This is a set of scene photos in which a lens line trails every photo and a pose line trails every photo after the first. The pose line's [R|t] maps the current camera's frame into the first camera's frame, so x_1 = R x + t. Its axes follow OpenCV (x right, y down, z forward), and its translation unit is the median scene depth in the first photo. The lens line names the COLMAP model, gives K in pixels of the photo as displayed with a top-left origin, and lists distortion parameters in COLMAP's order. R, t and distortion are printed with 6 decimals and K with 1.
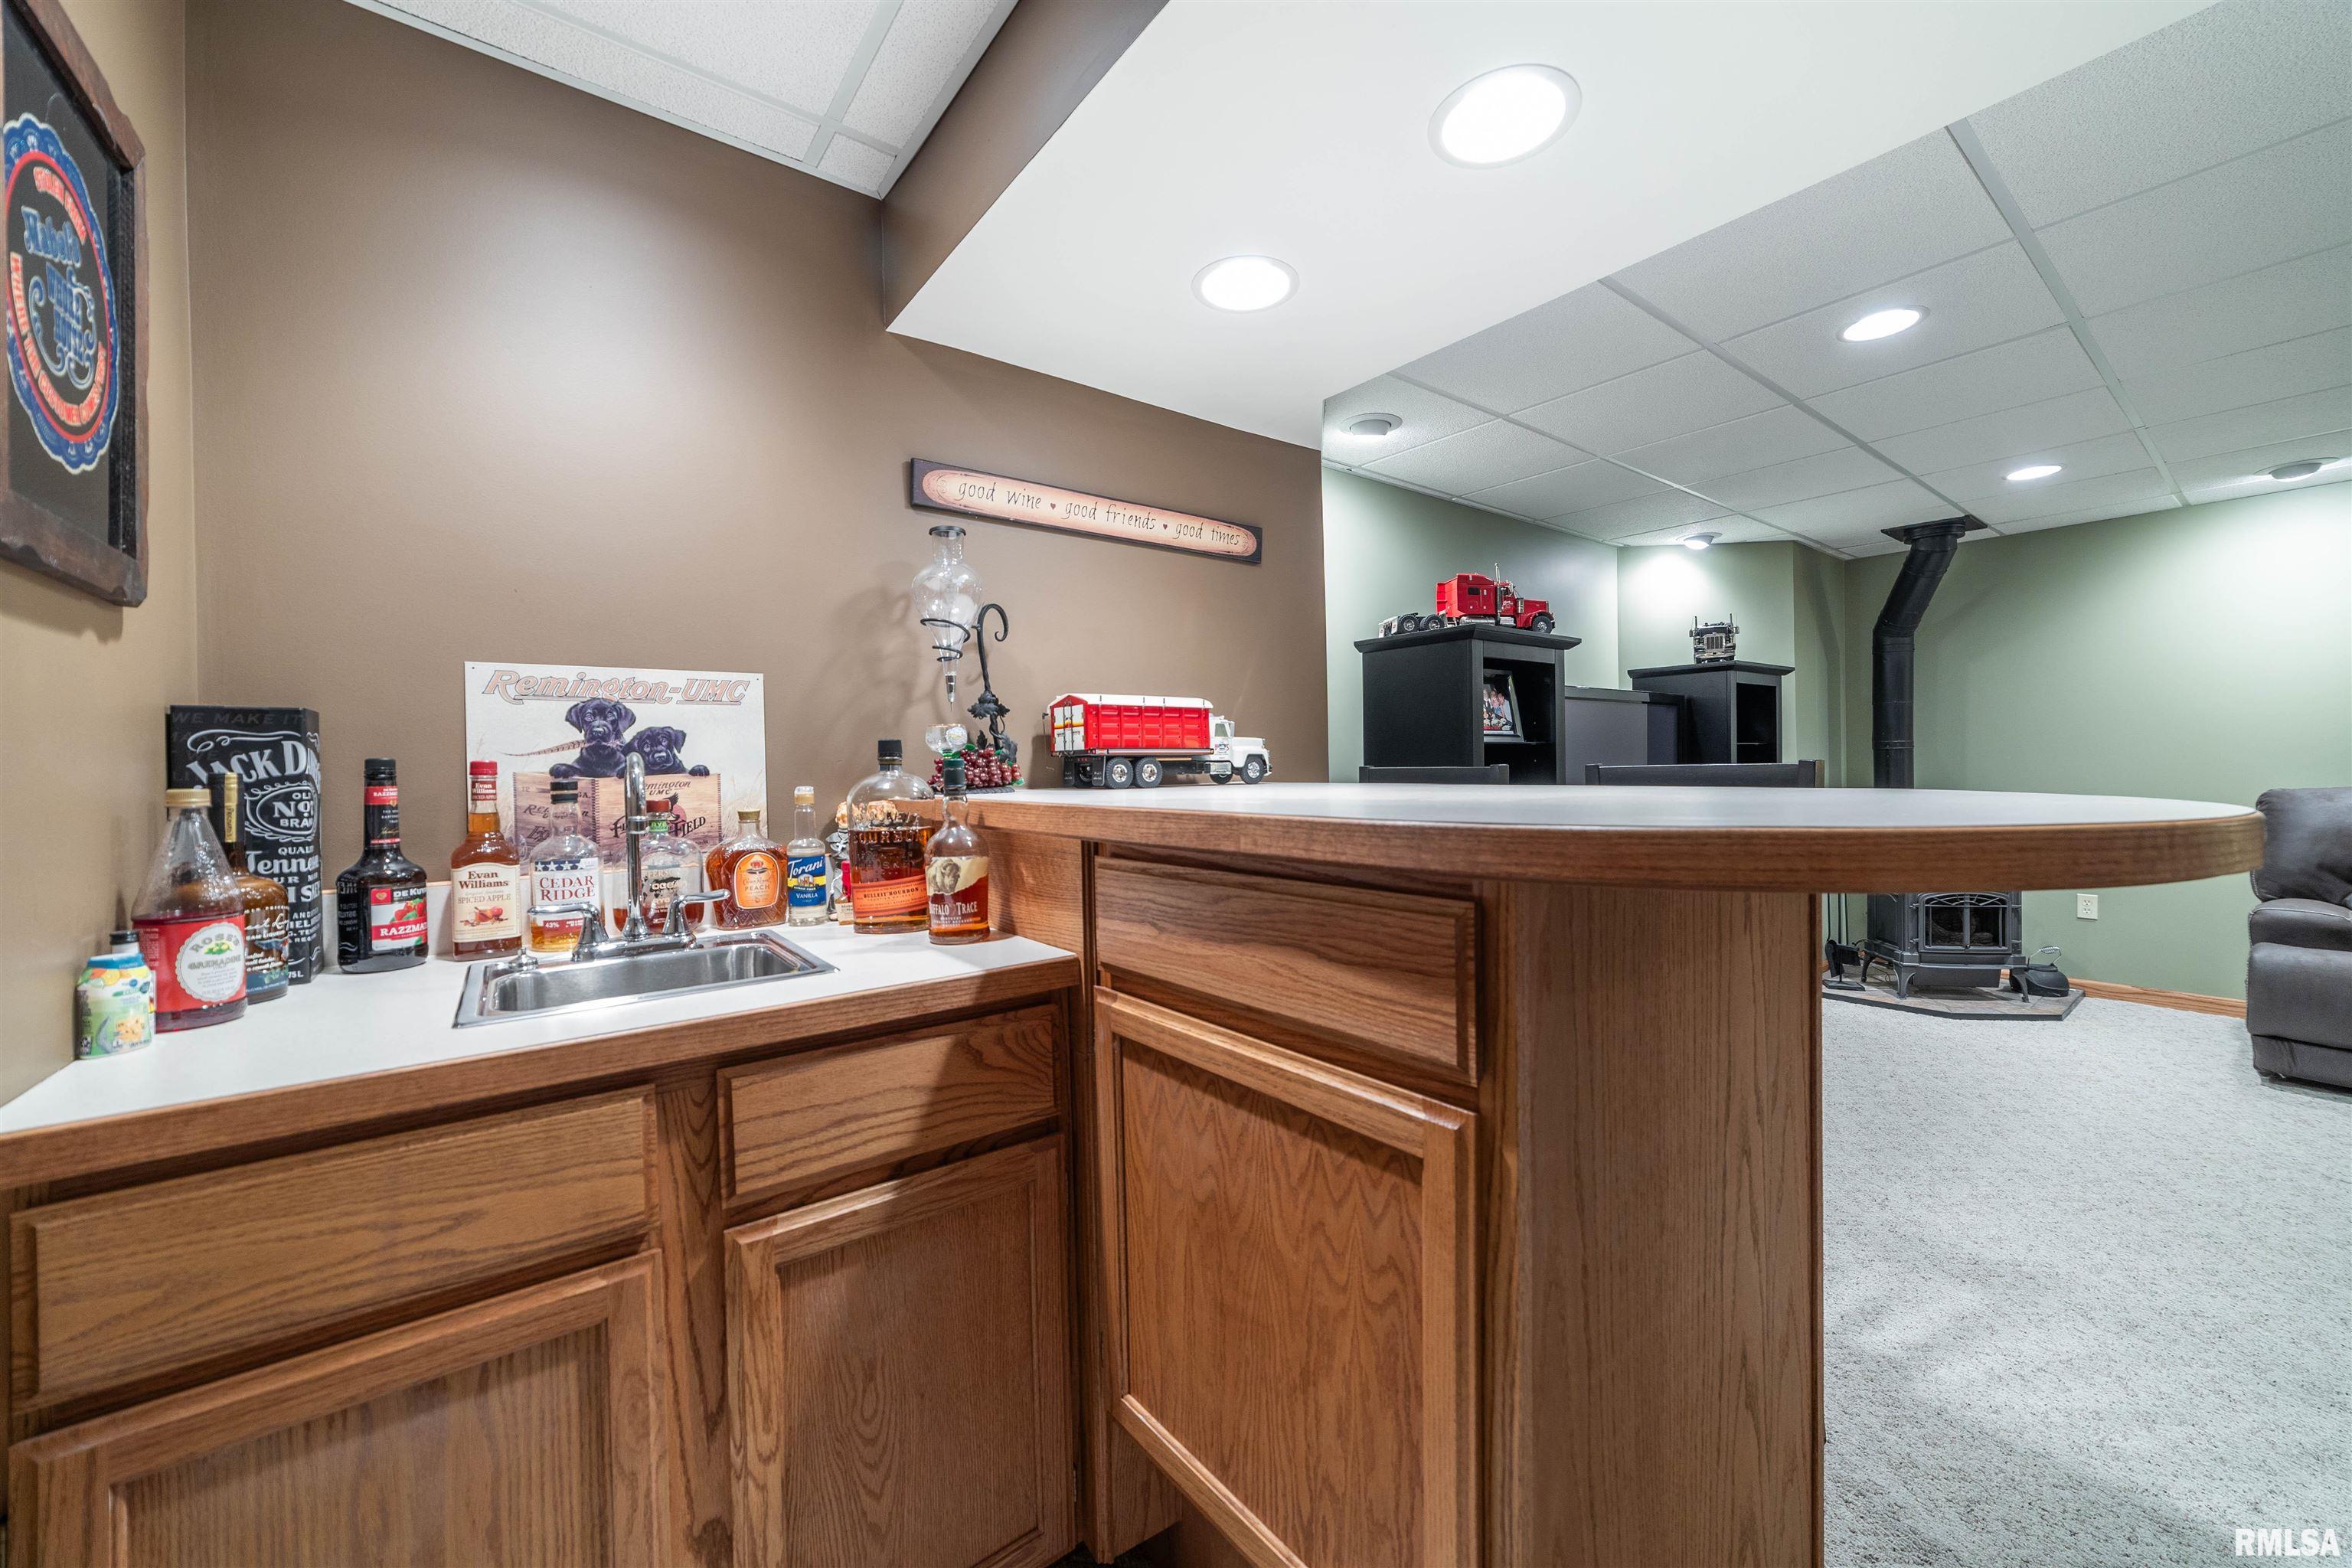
lens RADIAL K [[896.0, 0, 1180.0], [0, 896.0, 779.4], [0, 0, 1]] dist [-0.008130, 0.001619]
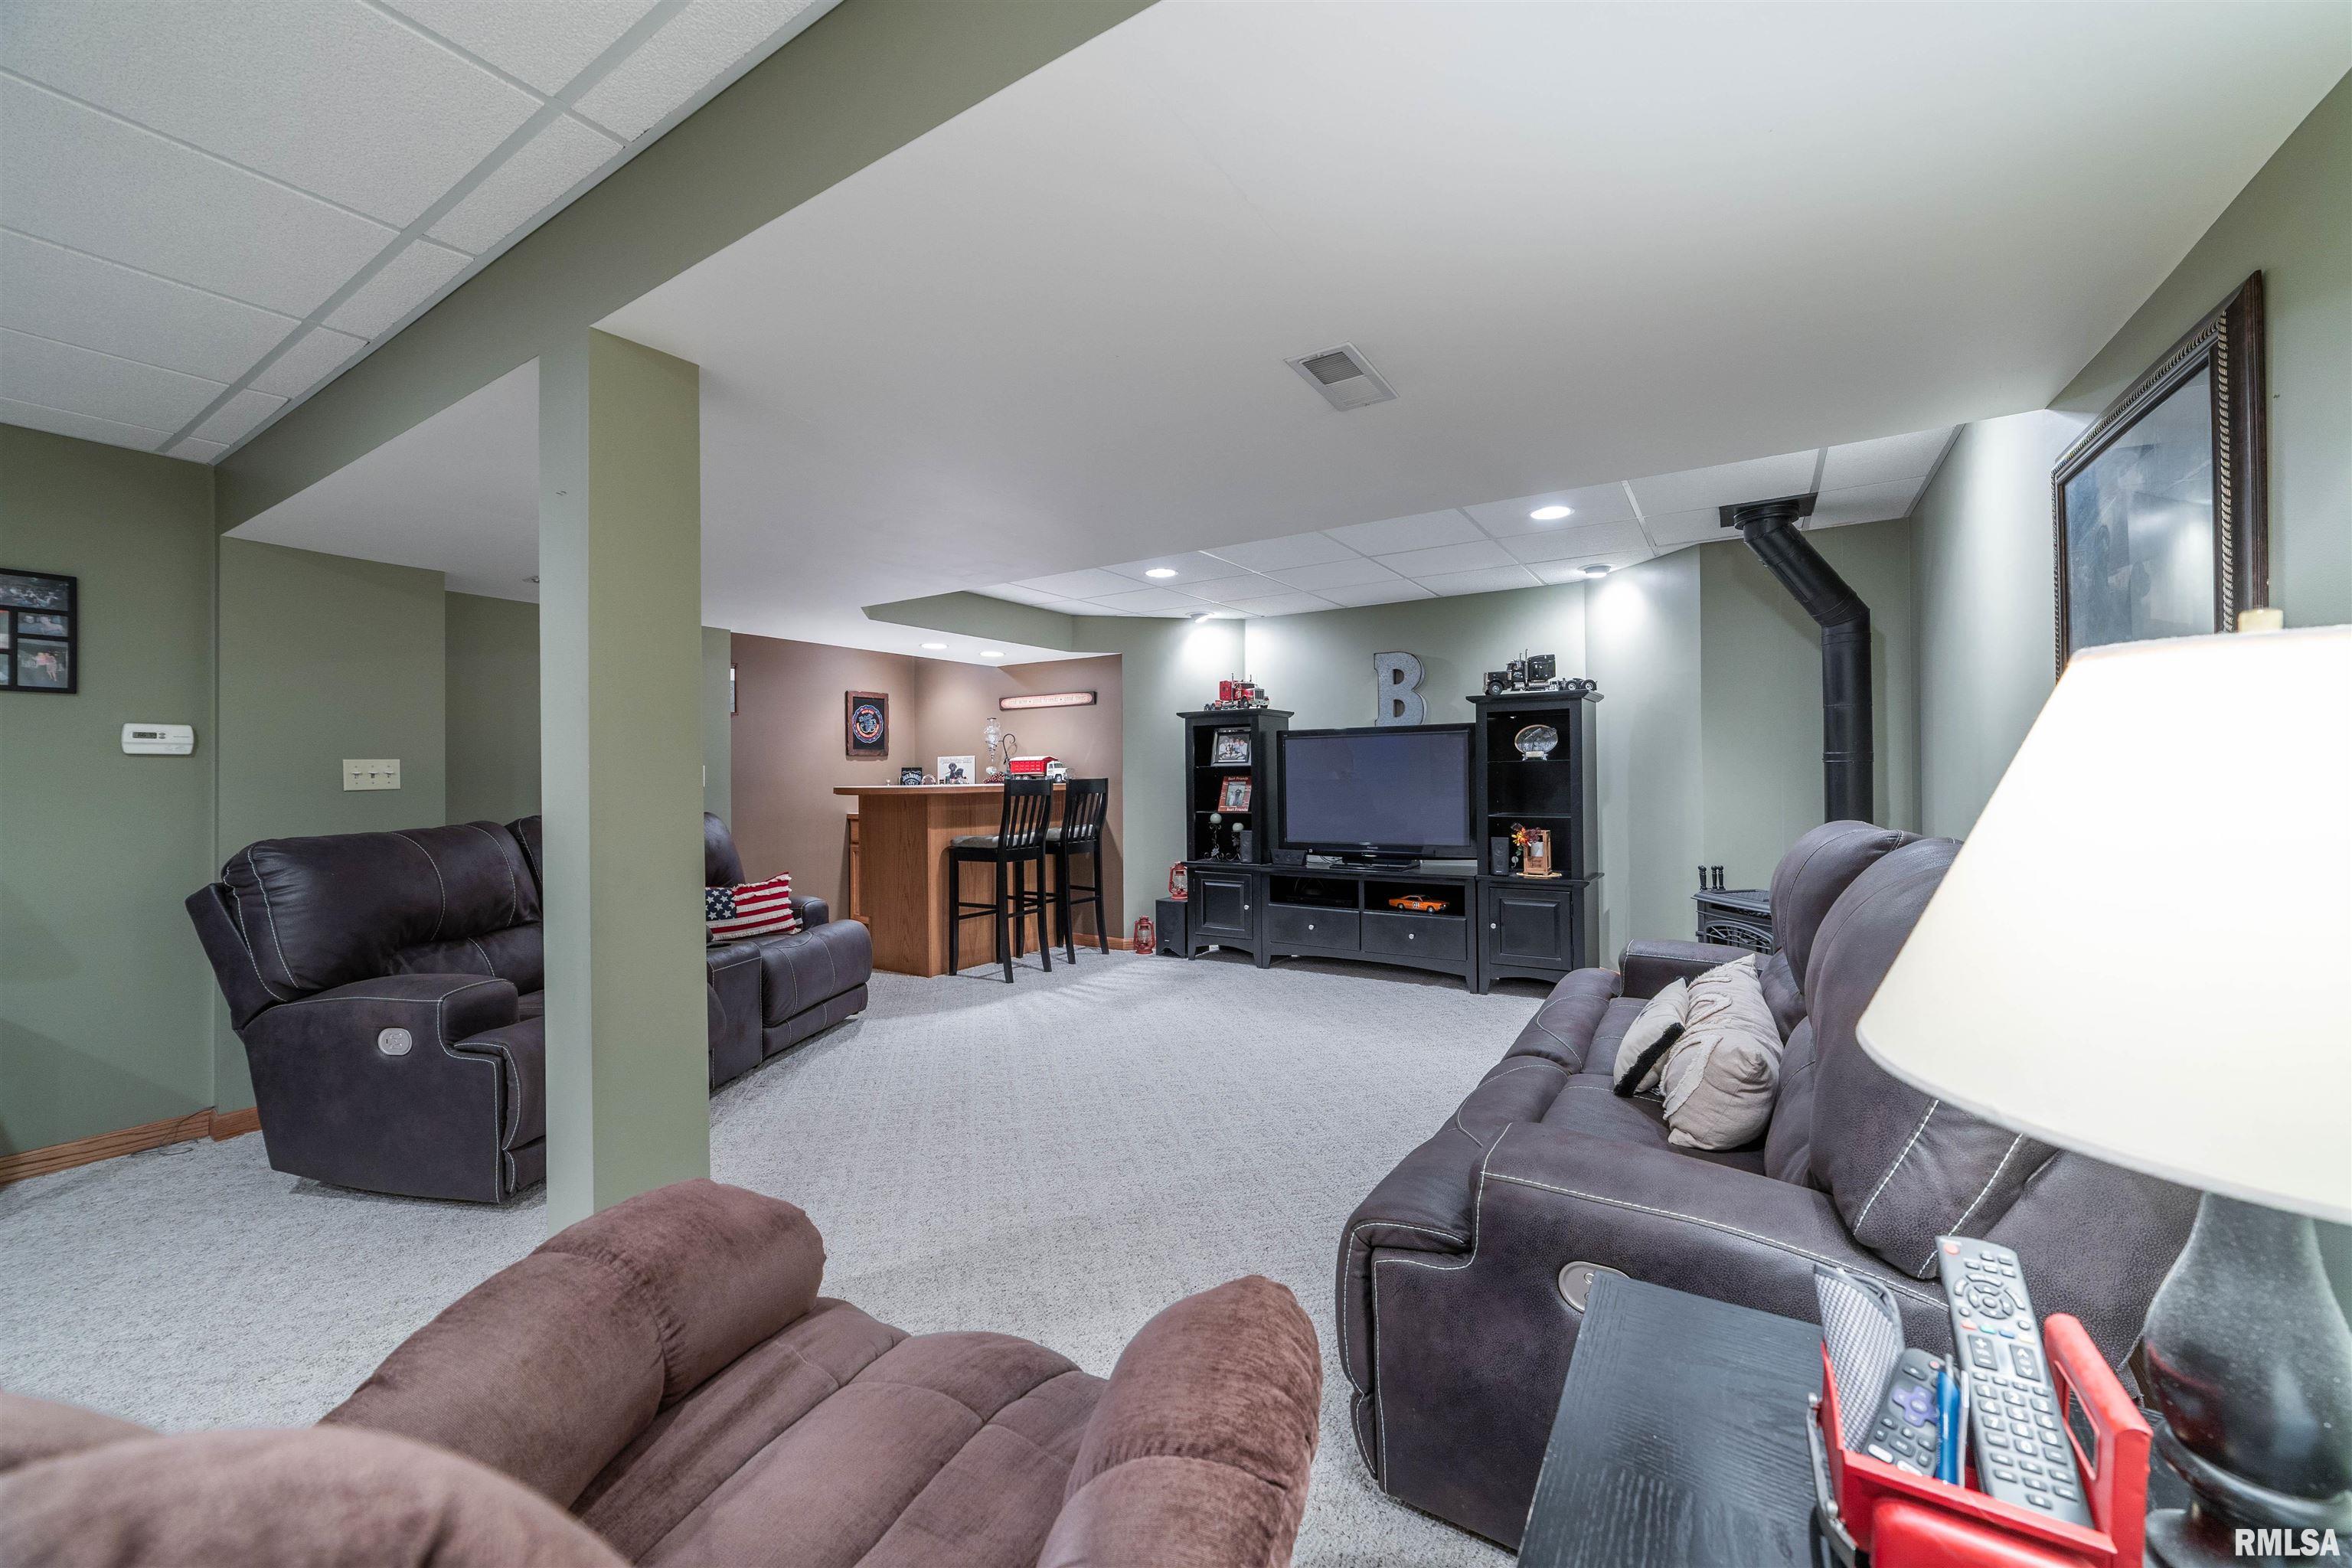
lens RADIAL K [[896.0, 0, 1178.3], [0, 896.0, 774.8], [0, 0, 1]] dist [-0.008130, 0.001619]
pose [[0.341409, 0.005033, -0.939901, 3.542133], [-0.011713, 0.999931, 0.001100, -0.037683], [0.939842, 0.010634, 0.341444, 0.393172]]
